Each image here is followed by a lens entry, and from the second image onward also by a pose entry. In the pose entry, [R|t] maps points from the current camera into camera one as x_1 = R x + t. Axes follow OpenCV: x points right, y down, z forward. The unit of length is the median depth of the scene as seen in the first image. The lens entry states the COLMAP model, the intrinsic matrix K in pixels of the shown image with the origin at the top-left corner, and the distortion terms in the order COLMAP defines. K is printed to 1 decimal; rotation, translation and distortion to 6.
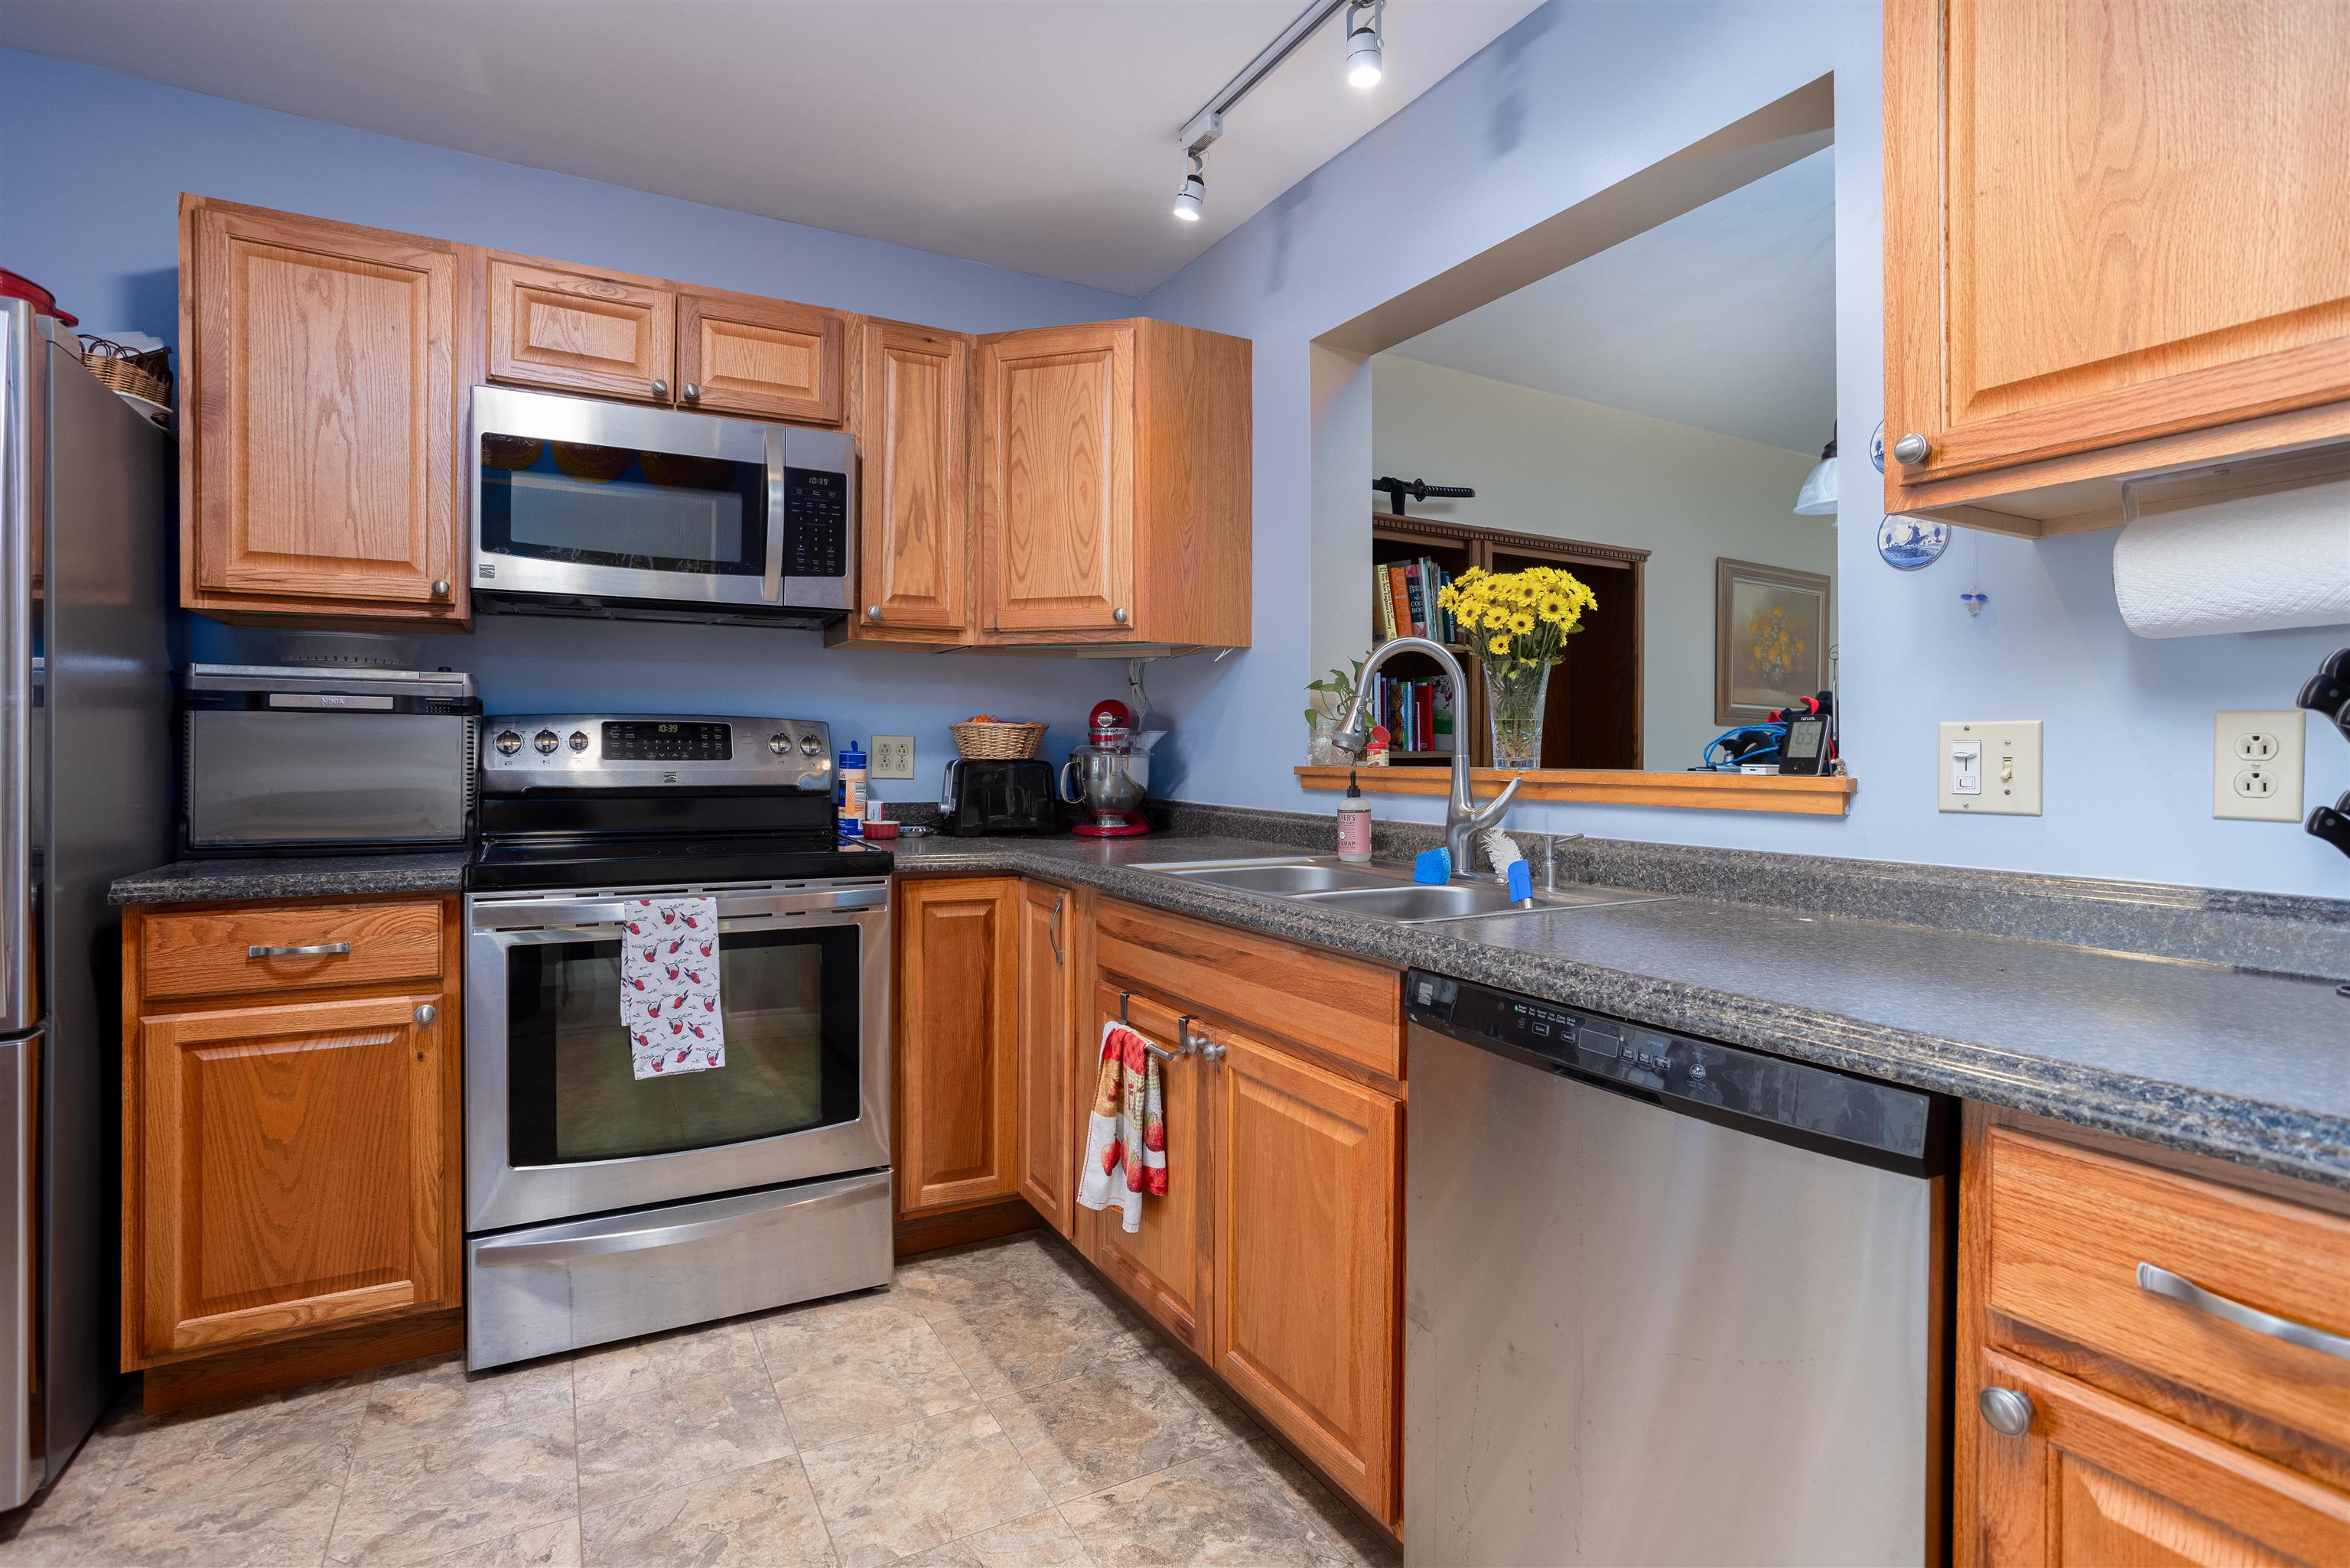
lens RADIAL K [[1151.5, 0, 1175.9], [0, 1151.5, 779.2], [0, 0, 1]] dist [-0.043294, 0.026215]
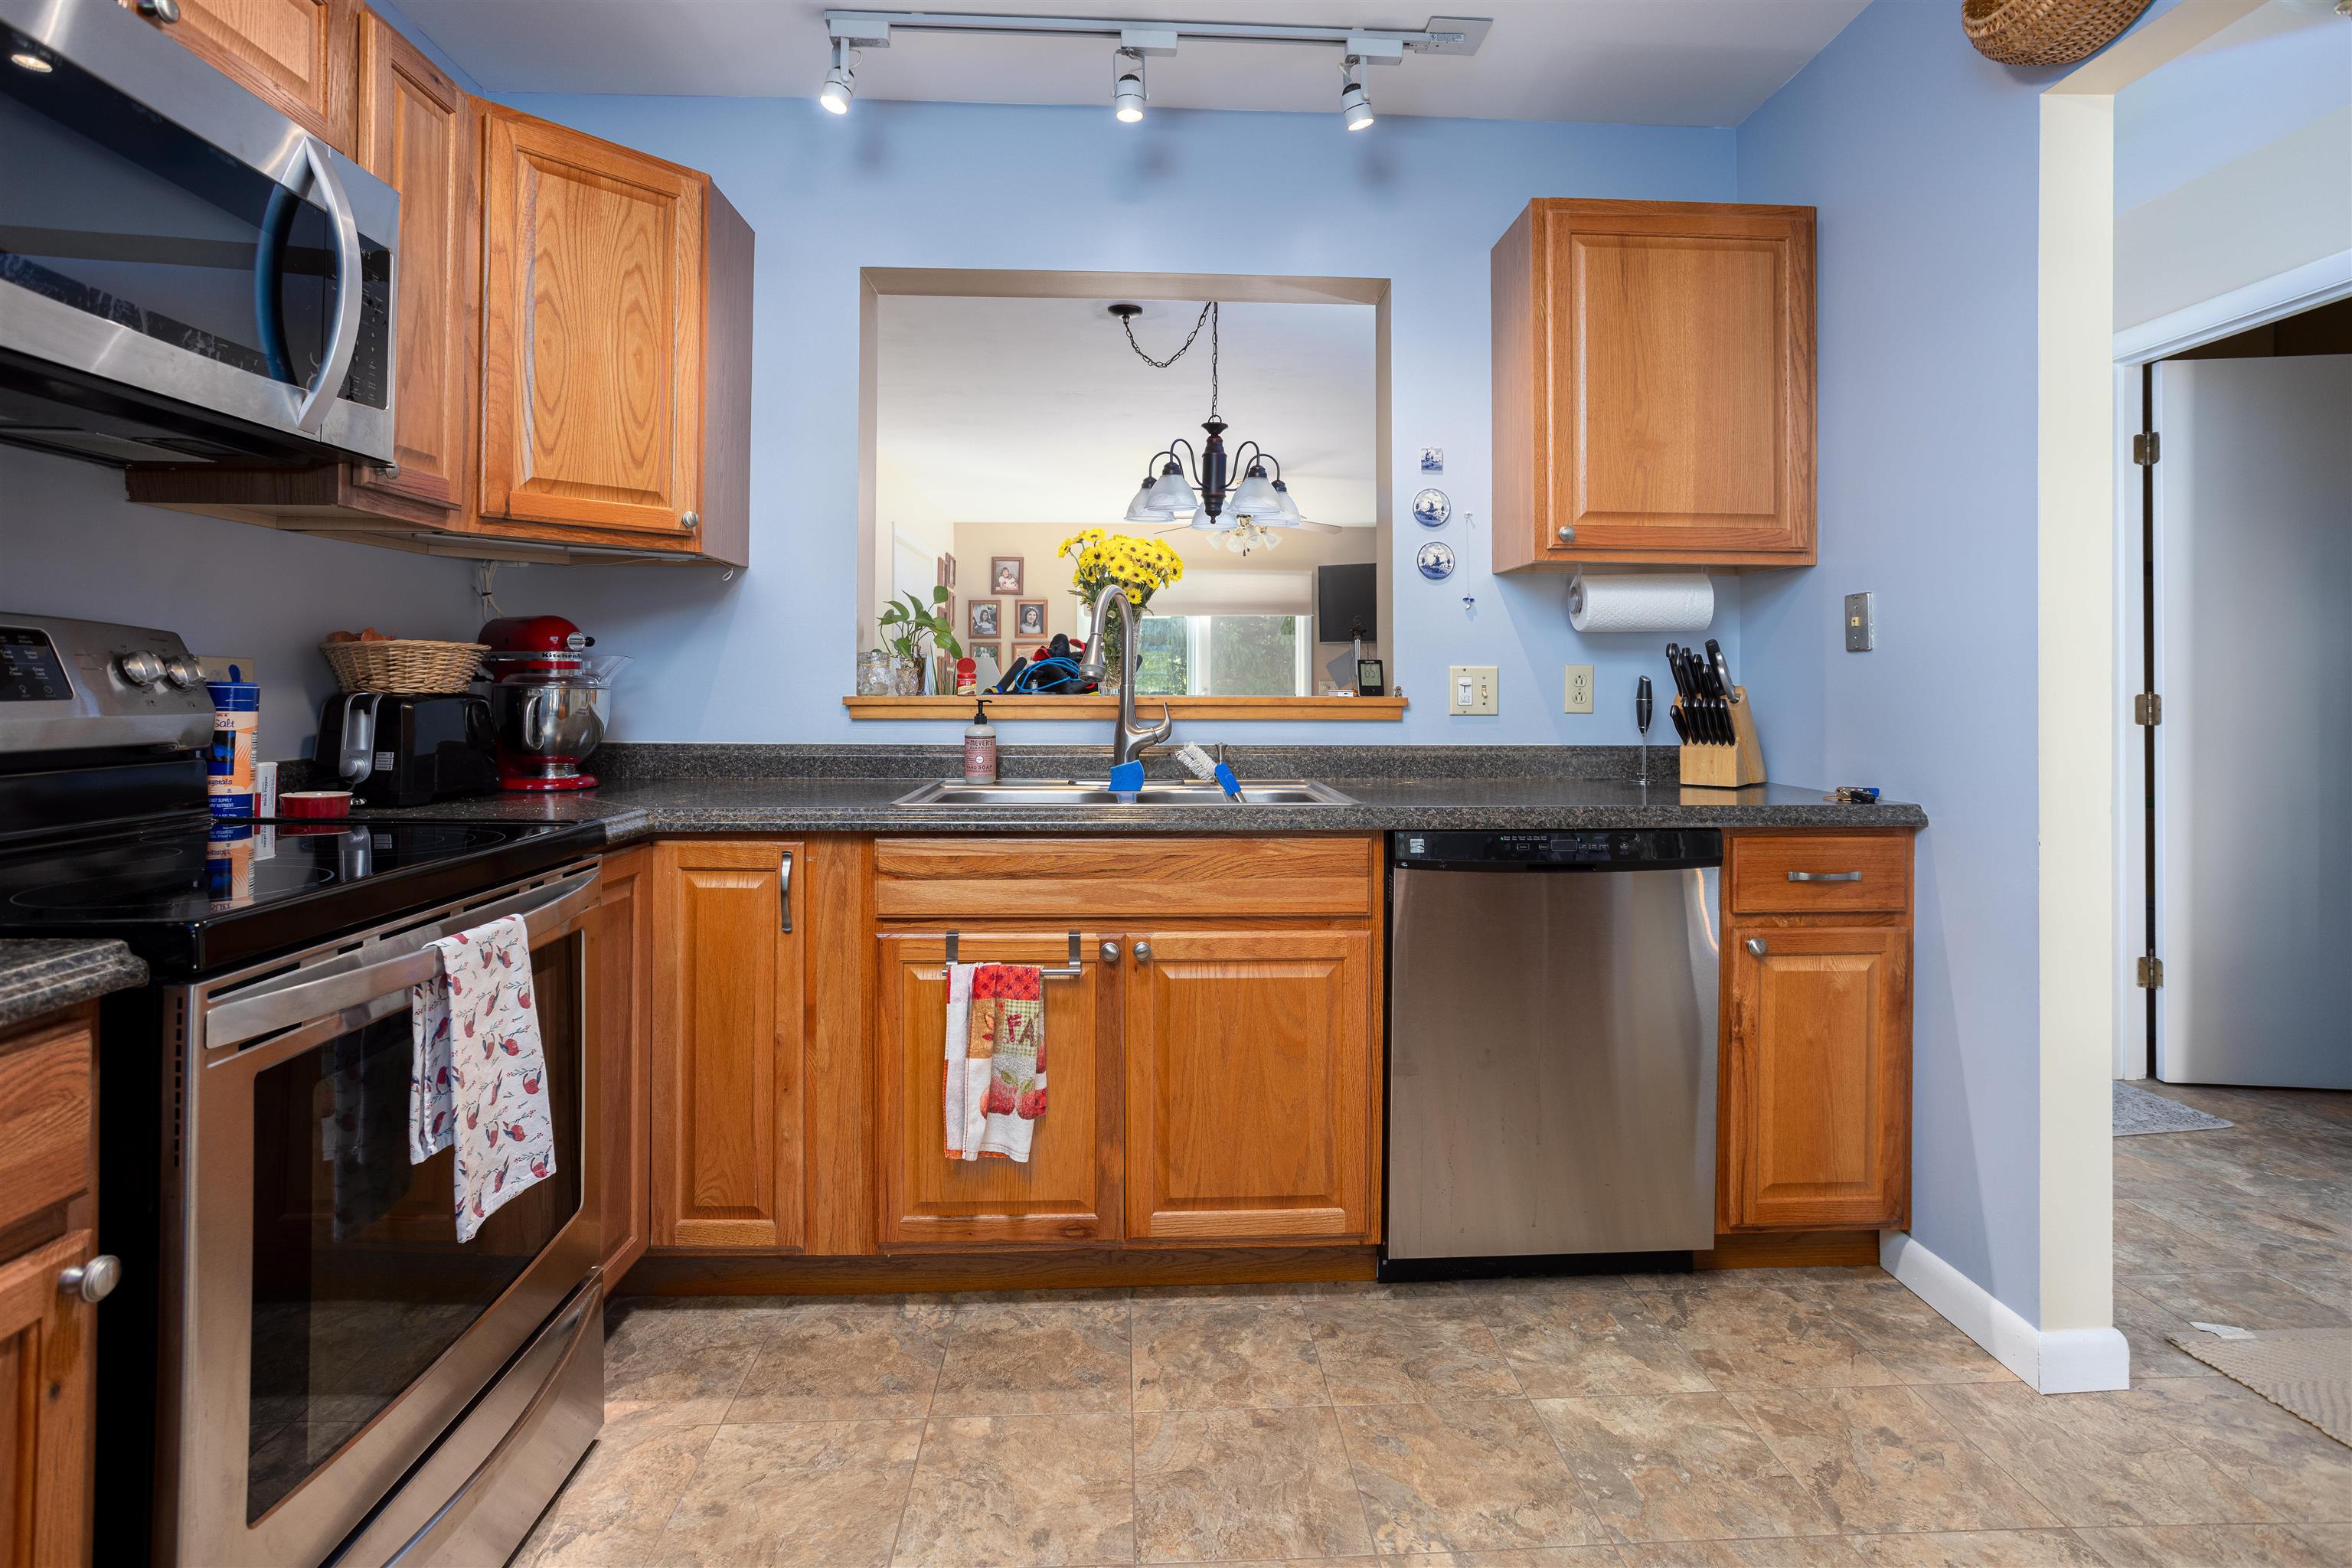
lens RADIAL K [[1152.6, 0, 1212.5], [0, 1152.6, 684.4], [0, 0, 1]] dist [-0.043294, 0.026215]
pose [[0.436849, -0.005499, 0.899518, -0.812461], [0.019043, 0.999814, -0.003137, -0.015867], [-0.899333, 0.018500, 0.436872, 0.379977]]
